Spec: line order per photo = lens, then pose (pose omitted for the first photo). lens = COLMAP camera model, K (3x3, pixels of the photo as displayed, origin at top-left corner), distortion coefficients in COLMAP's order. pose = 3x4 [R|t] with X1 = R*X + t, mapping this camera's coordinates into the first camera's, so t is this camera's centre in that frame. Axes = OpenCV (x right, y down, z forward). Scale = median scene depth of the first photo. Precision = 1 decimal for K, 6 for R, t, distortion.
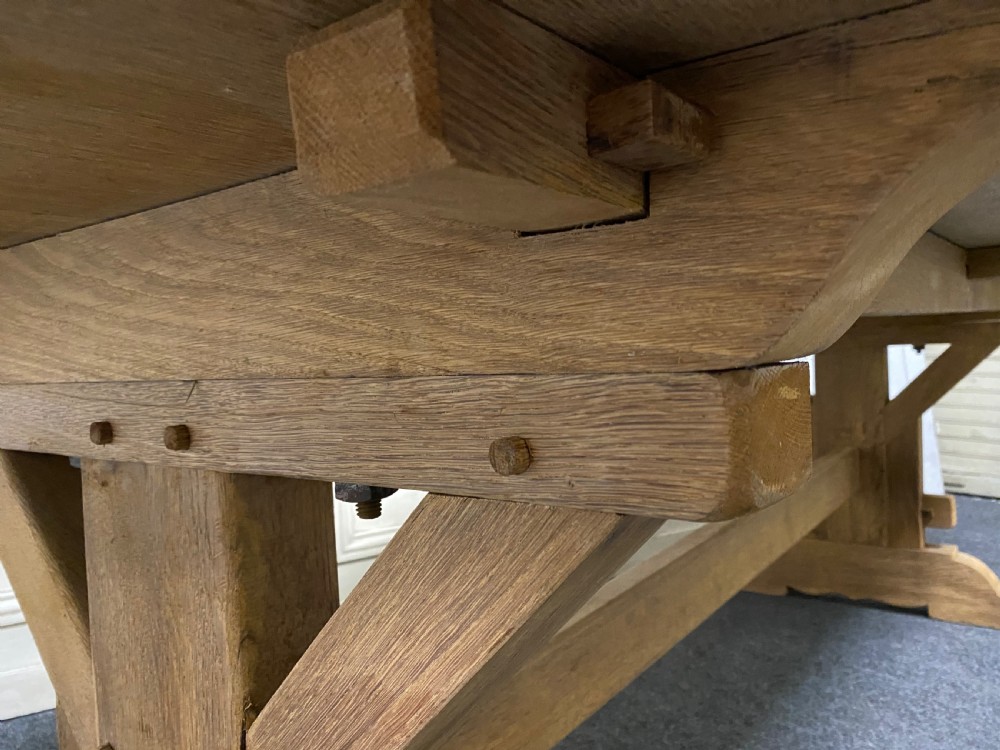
lens RADIAL K [[771.0, 0, 502.0], [0, 771.0, 370.6], [0, 0, 1]] dist [0.025325, -0.018866]
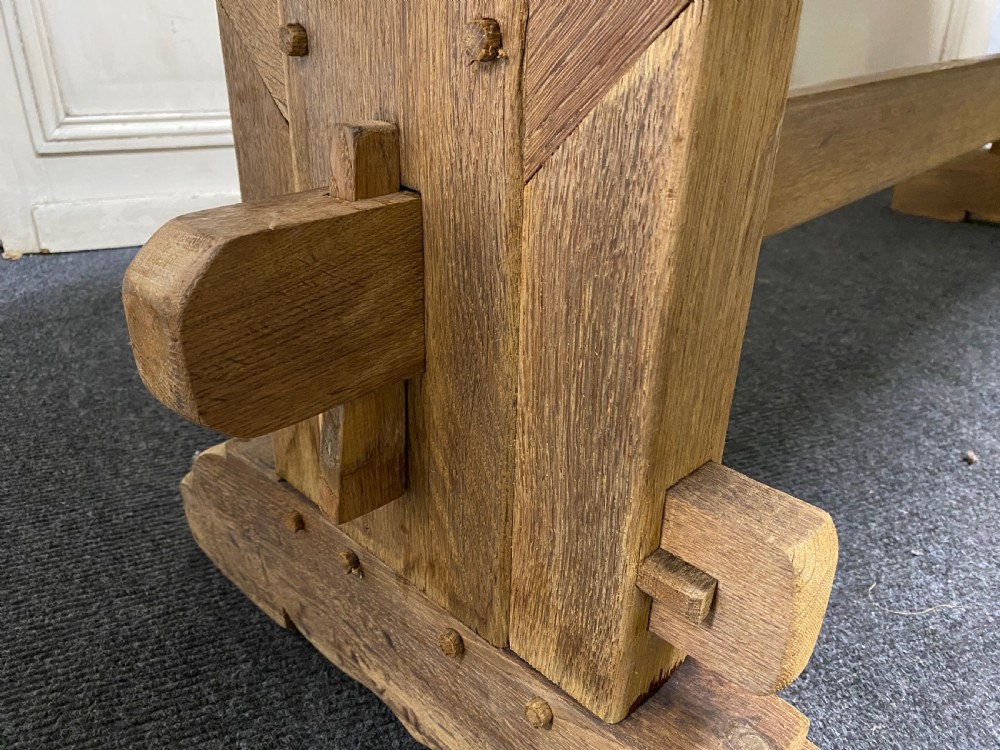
lens RADIAL K [[771.0, 0, 506.9], [0, 771.0, 376.1], [0, 0, 1]] dist [0.025325, -0.018866]
pose [[0.989816, 0.114930, -0.083997, -0.234183], [-0.070114, 0.907130, 0.414968, 0.510284], [0.123889, -0.404853, 0.905950, 0.257770]]
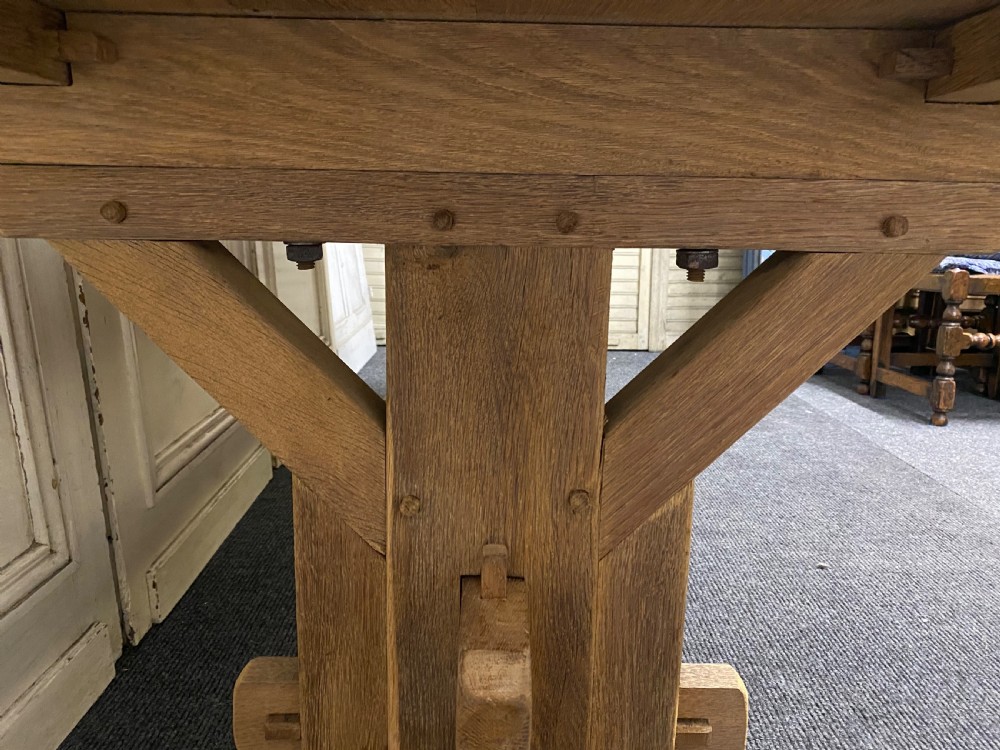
lens RADIAL K [[771.0, 0, 498.3], [0, 771.0, 369.2], [0, 0, 1]] dist [0.025325, -0.018866]
pose [[0.791629, -0.060574, 0.607991, -1.190000], [-0.035675, 0.988794, 0.144964, 0.135301], [-0.609959, -0.136448, 0.780597, 0.056374]]
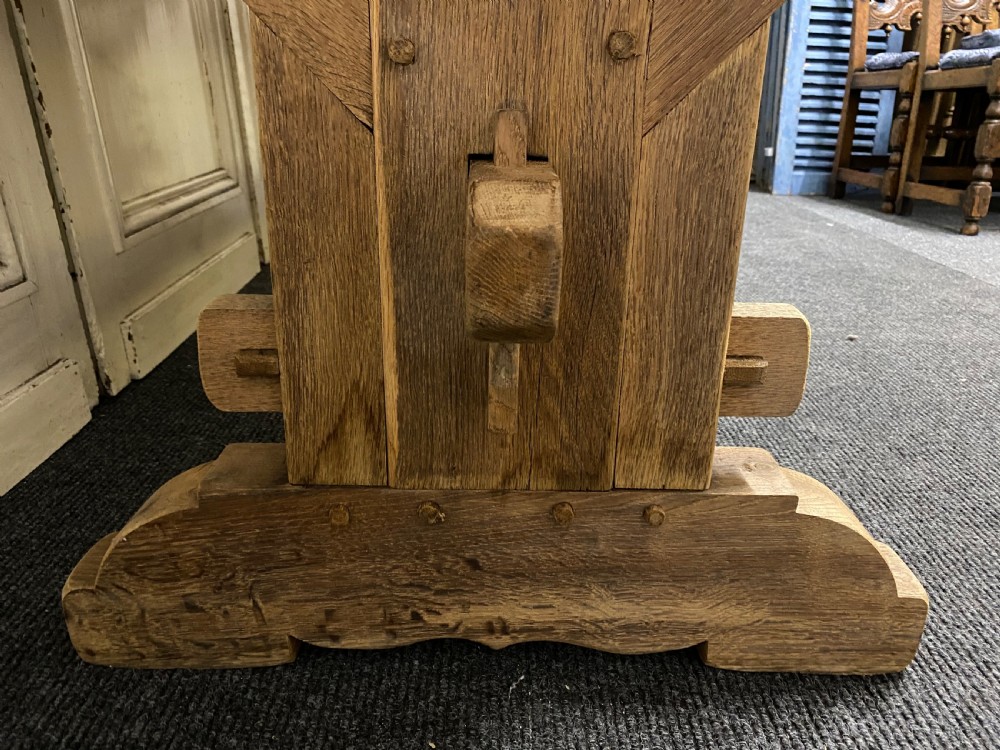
lens RADIAL K [[771.0, 0, 497.6], [0, 771.0, 373.3], [0, 0, 1]] dist [0.025325, -0.018866]
pose [[0.791271, -0.156816, 0.591016, -1.096848], [-0.034656, 0.953500, 0.299394, 0.631477], [-0.610483, -0.257384, 0.749042, 0.187604]]
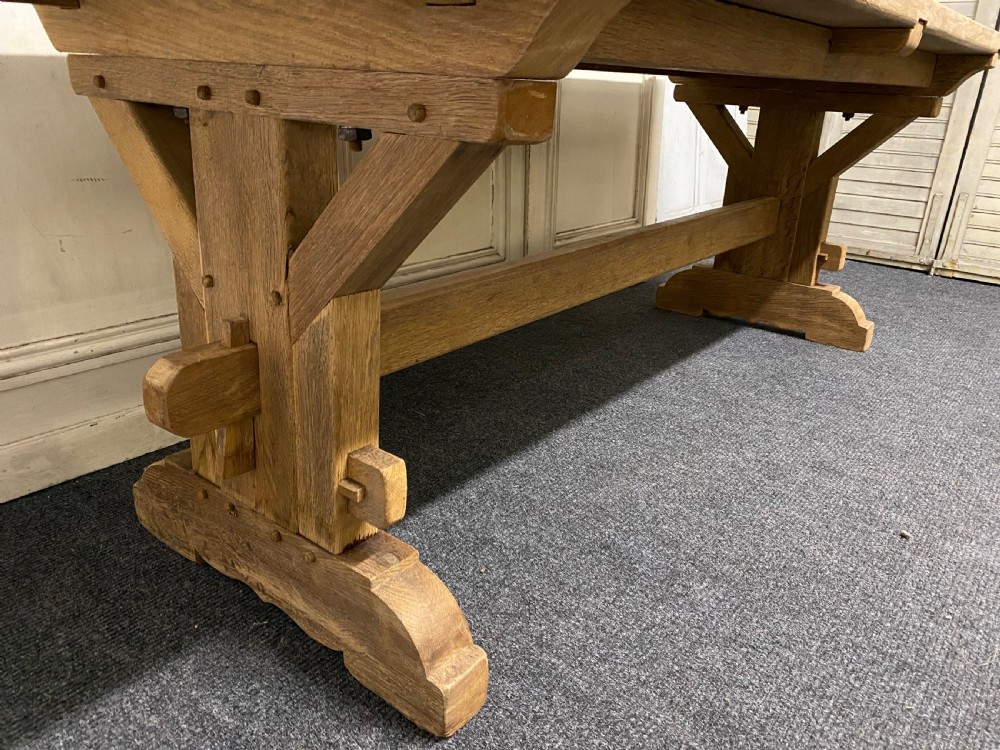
lens RADIAL K [[771.0, 0, 498.4], [0, 771.0, 373.3], [0, 0, 1]] dist [0.025325, -0.018866]
pose [[0.994782, 0.101293, 0.012177, 0.185736], [-0.099759, 0.940760, 0.324065, 0.044880], [0.021370, -0.323589, 0.945956, -0.852475]]
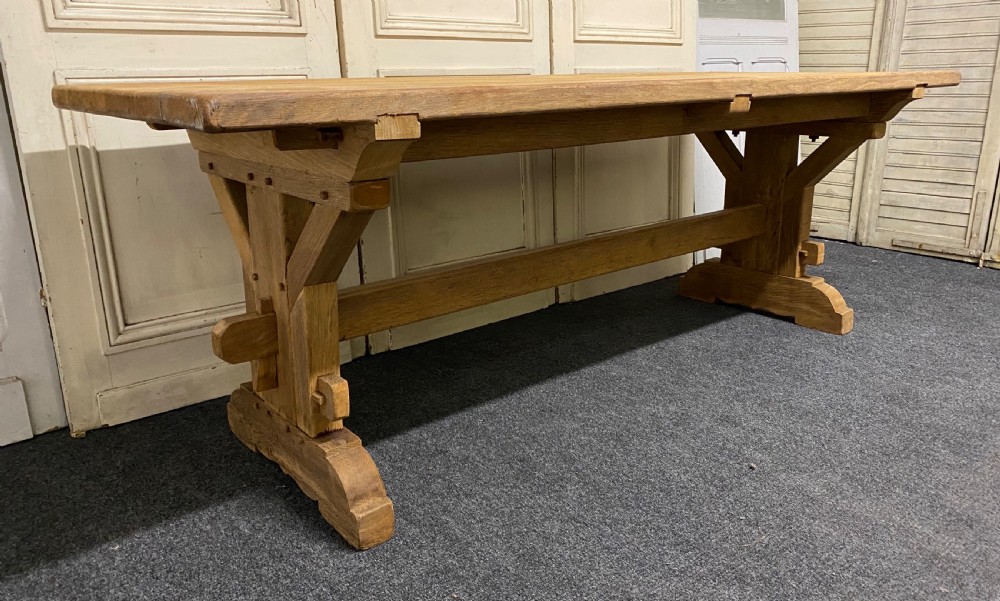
lens RADIAL K [[773.8, 0, 500.7], [0, 773.8, 271.7], [0, 0, 1]] dist [0.018294, -0.006772]
pose [[0.982942, -0.009123, 0.183689, -1.107237], [-0.029329, 0.978212, 0.205525, -0.239779], [-0.181562, -0.207407, 0.961258, -1.123482]]
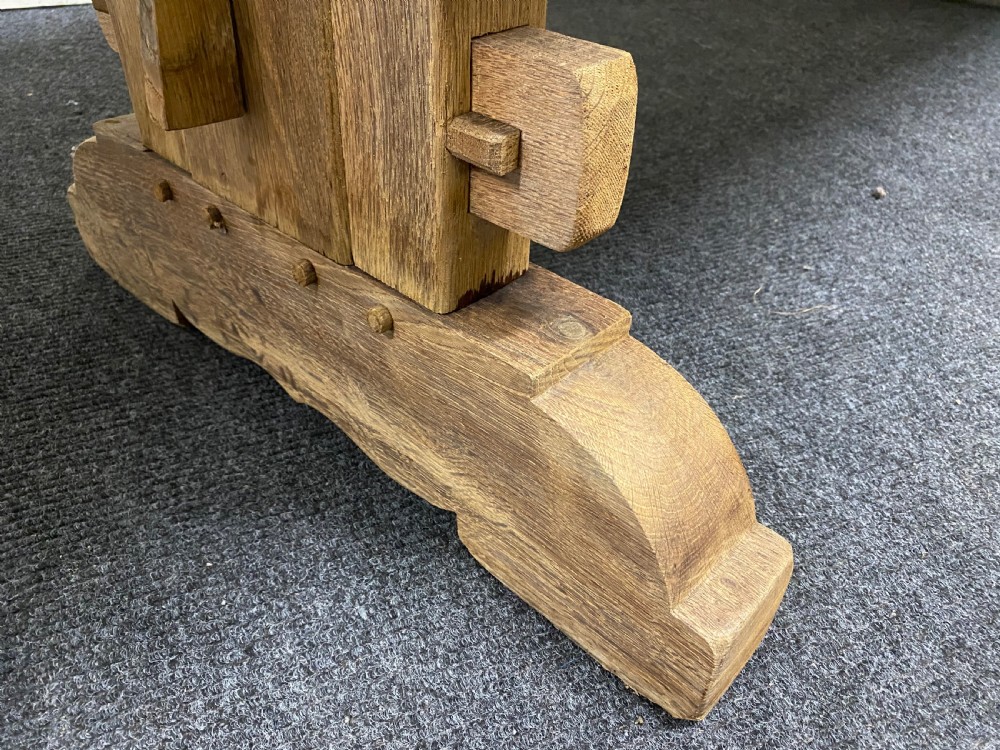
lens RADIAL K [[771.0, 0, 503.1], [0, 771.0, 369.2], [0, 0, 1]] dist [0.025325, -0.018866]
pose [[0.991767, 0.123938, -0.032211, -0.054147], [-0.082686, 0.811869, 0.577955, 0.721775], [0.097782, -0.570533, 0.815433, 0.147406]]
